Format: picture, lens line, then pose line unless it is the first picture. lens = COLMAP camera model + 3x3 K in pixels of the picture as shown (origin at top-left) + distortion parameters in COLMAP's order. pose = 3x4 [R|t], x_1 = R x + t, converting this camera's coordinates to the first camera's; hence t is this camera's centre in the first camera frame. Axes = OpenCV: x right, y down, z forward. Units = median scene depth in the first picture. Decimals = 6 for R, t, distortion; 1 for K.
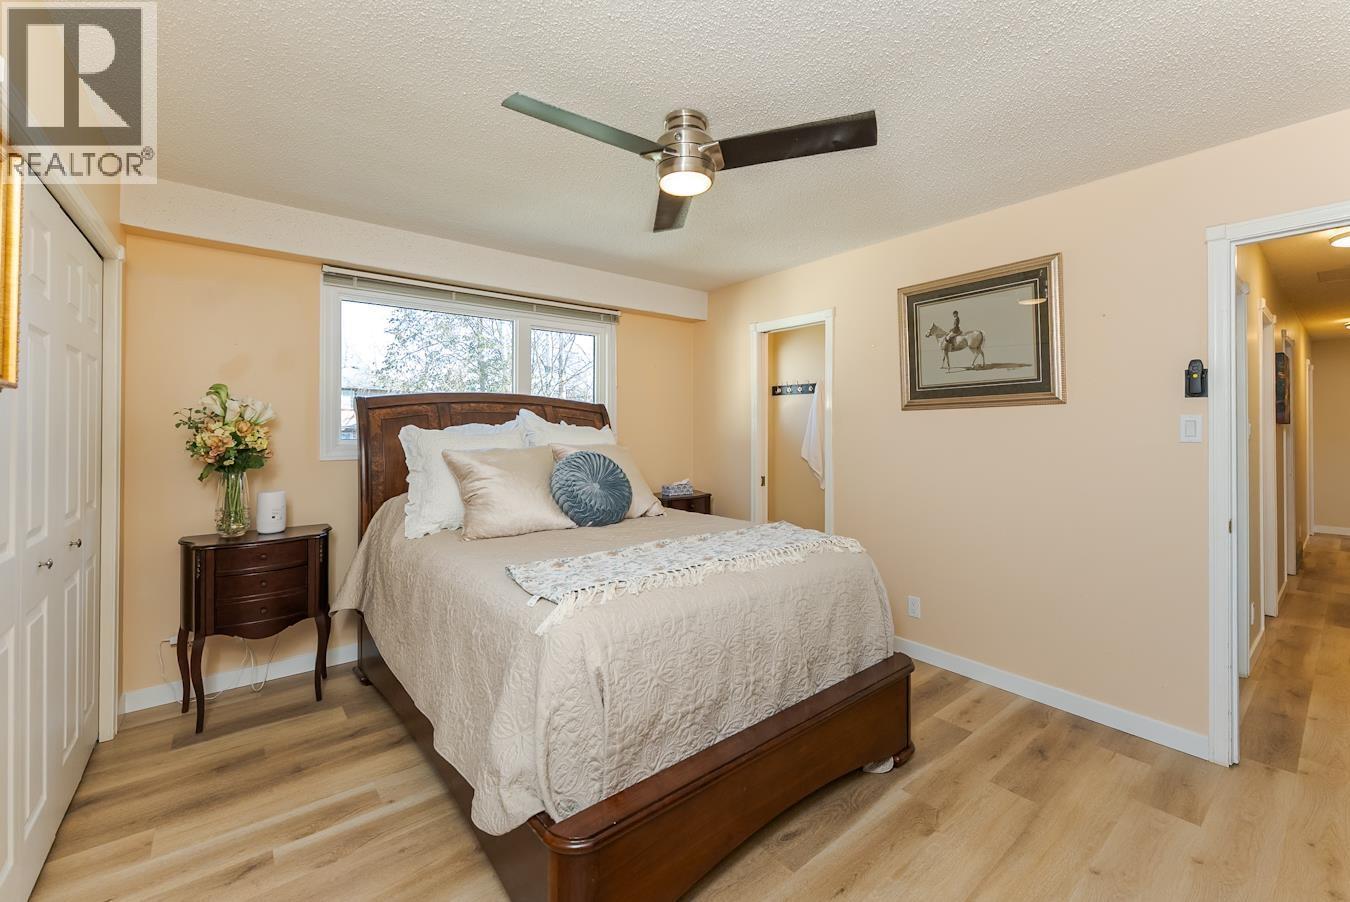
lens RADIAL K [[555.9, 0, 683.2], [0, 555.9, 430.1], [0, 0, 1]] dist [-0.001665, -0.000136]
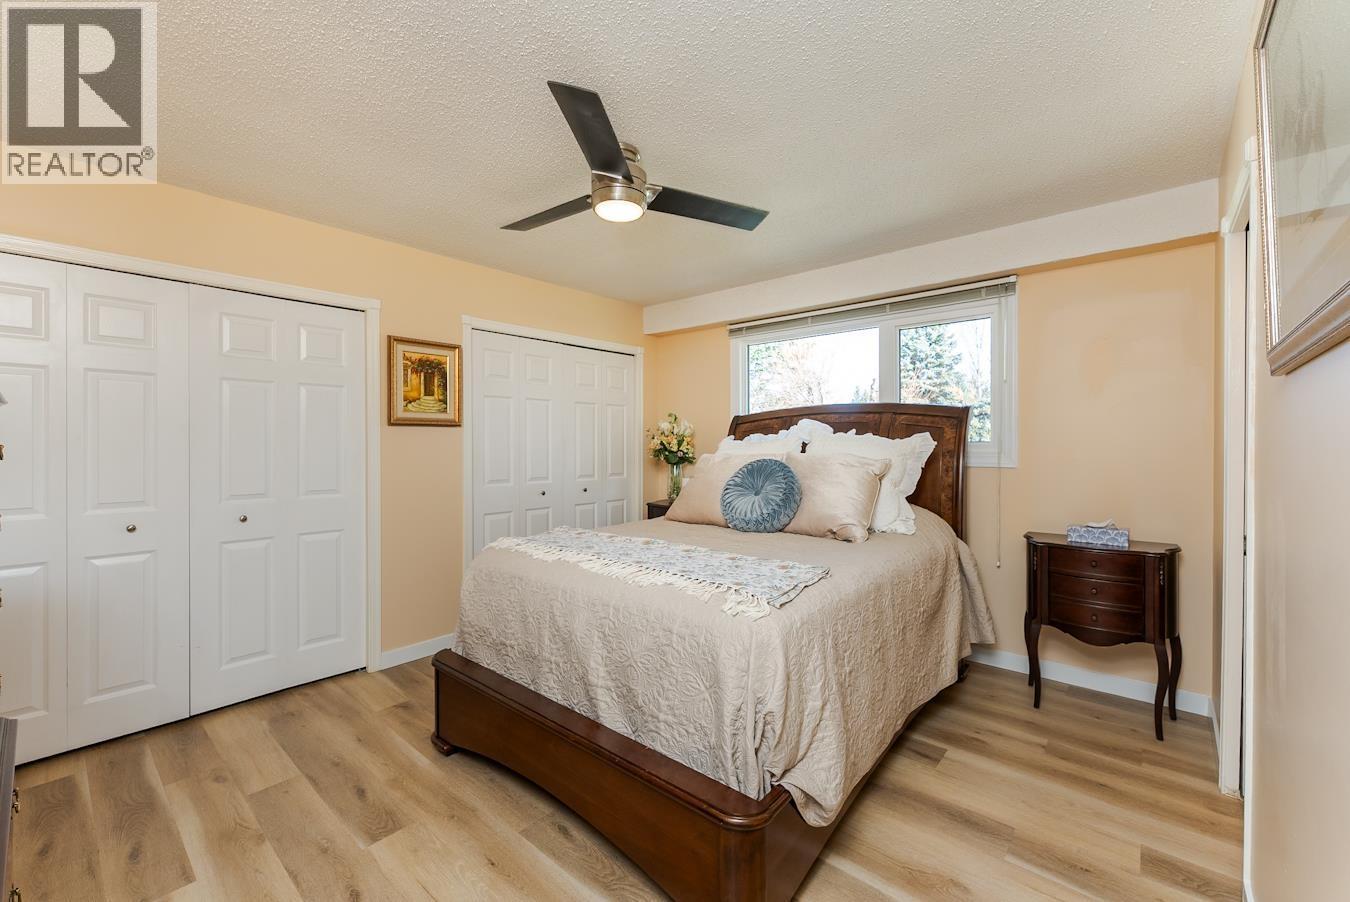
lens RADIAL K [[556.1, 0, 674.6], [0, 556.1, 442.8], [0, 0, 1]] dist [0.000089, 0.000023]
pose [[0.169758, 0.002499, -0.985483, 0.110433], [0.007019, 0.999968, 0.003745, 0.000012], [0.985461, -0.007553, 0.169735, 0.090906]]
